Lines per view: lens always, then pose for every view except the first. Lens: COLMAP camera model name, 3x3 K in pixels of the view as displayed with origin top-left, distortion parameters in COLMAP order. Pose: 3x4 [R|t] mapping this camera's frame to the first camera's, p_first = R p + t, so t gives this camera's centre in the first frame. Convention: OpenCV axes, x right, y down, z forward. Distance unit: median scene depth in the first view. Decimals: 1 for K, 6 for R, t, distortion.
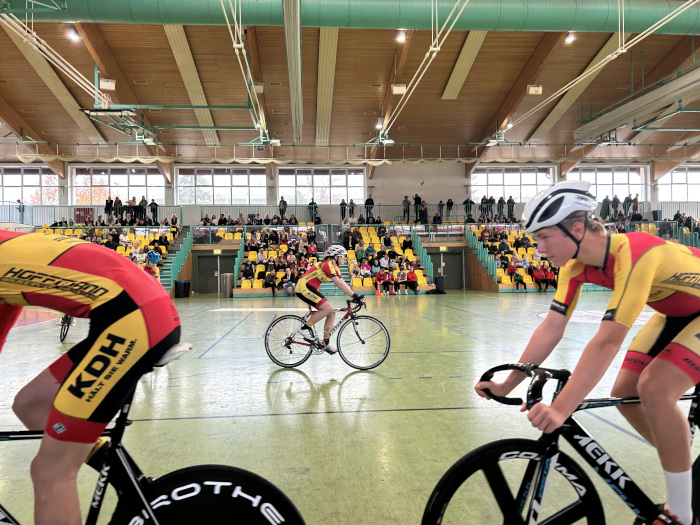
lens RADIAL K [[530.6, 0, 350.0], [0, 530.6, 262.5], [0, 0, 1]] dist [0.084063, -0.099484]
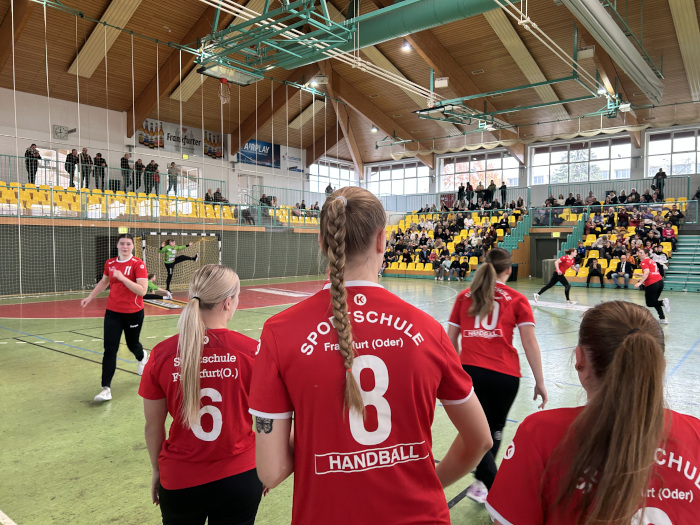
lens RADIAL K [[530.6, 0, 350.0], [0, 530.6, 262.5], [0, 0, 1]] dist [0.084063, -0.099484]
pose [[0.735039, 0.039941, -0.676847, 0.126576], [-0.006811, 0.998648, 0.051534, -0.016918], [0.677990, -0.033269, 0.734318, 0.050955]]
